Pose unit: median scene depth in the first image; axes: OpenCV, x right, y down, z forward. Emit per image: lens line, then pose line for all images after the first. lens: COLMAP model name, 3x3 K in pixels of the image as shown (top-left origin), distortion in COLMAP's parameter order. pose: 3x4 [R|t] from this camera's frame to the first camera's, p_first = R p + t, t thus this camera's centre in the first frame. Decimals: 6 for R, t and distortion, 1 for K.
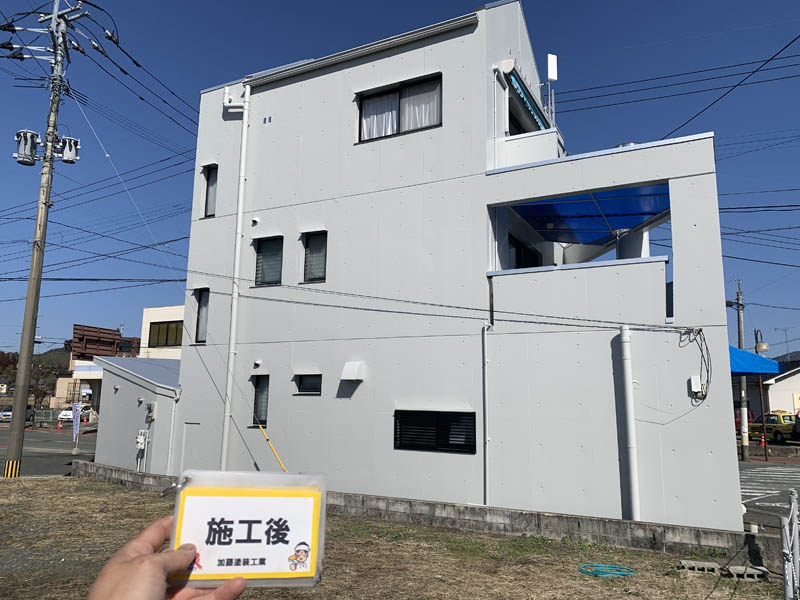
lens RADIAL K [[609.2, 0, 397.9], [0, 609.2, 305.3], [0, 0, 1]] dist [0.029060, -0.022156]
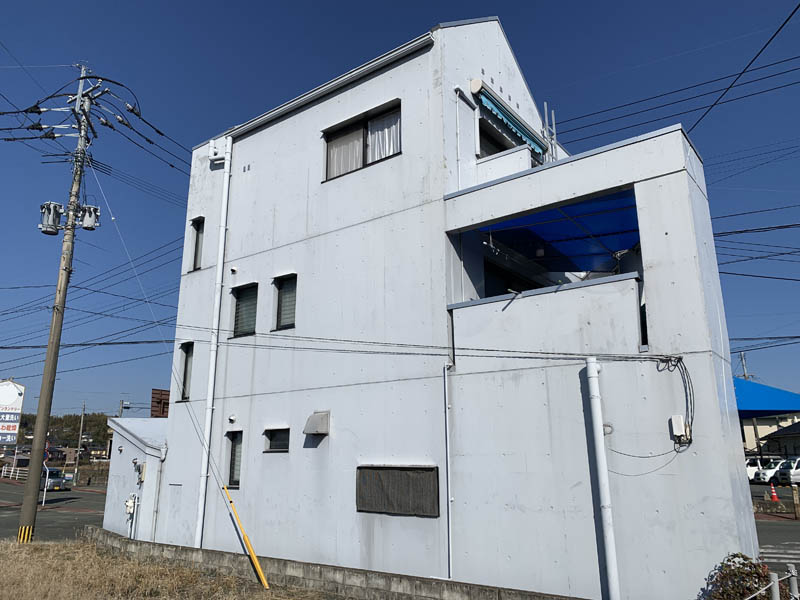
lens RADIAL K [[609.2, 0, 405.0], [0, 609.2, 301.7], [0, 0, 1]] dist [0.029060, -0.022156]
pose [[0.987063, -0.058830, -0.149149, 0.188056], [0.044096, 0.993986, -0.100240, 0.022906], [0.154149, 0.092366, 0.983721, 0.098644]]
